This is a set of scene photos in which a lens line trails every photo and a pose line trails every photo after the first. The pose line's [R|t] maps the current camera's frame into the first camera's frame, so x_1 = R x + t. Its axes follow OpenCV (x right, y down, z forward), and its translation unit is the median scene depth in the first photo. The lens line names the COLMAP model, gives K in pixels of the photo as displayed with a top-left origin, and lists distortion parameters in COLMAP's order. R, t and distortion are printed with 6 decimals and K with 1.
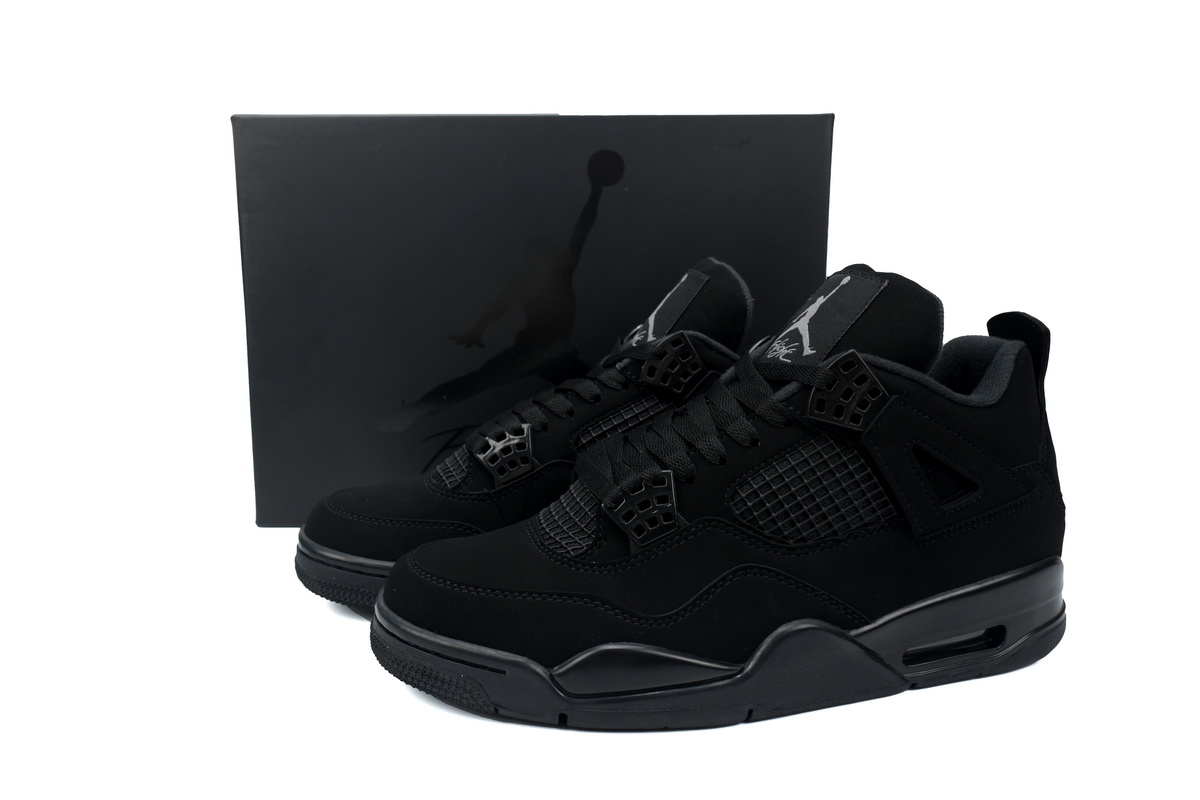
lens RADIAL K [[904.0, 0, 600.0], [0, 904.0, 400.0], [0, 0, 1]] dist [-0.000737, -0.000971]
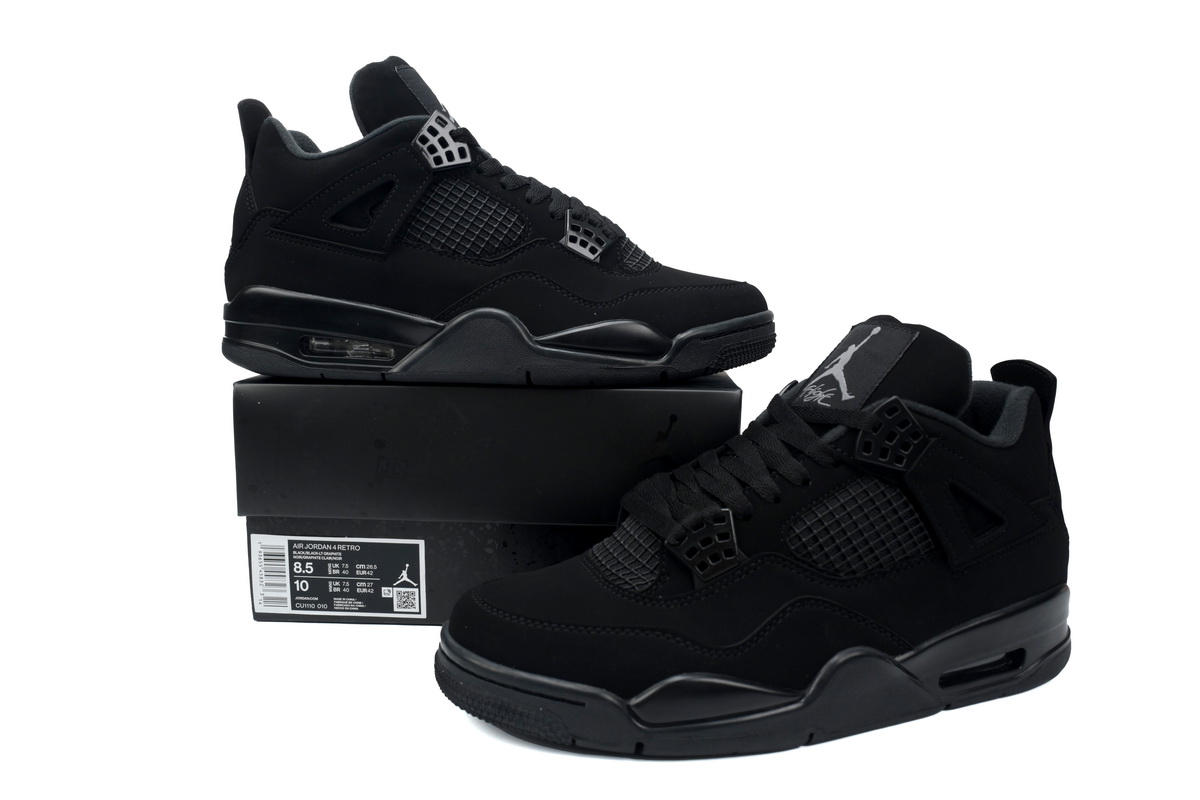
lens RADIAL K [[904.0, 0, 600.0], [0, 904.0, 400.0], [0, 0, 1]] dist [-0.000737, -0.000971]
pose [[0.995825, 0.002220, 0.091257, -0.172366], [0.000839, 0.999439, -0.033473, -0.014623], [-0.091280, 0.033410, 0.995265, -0.050185]]
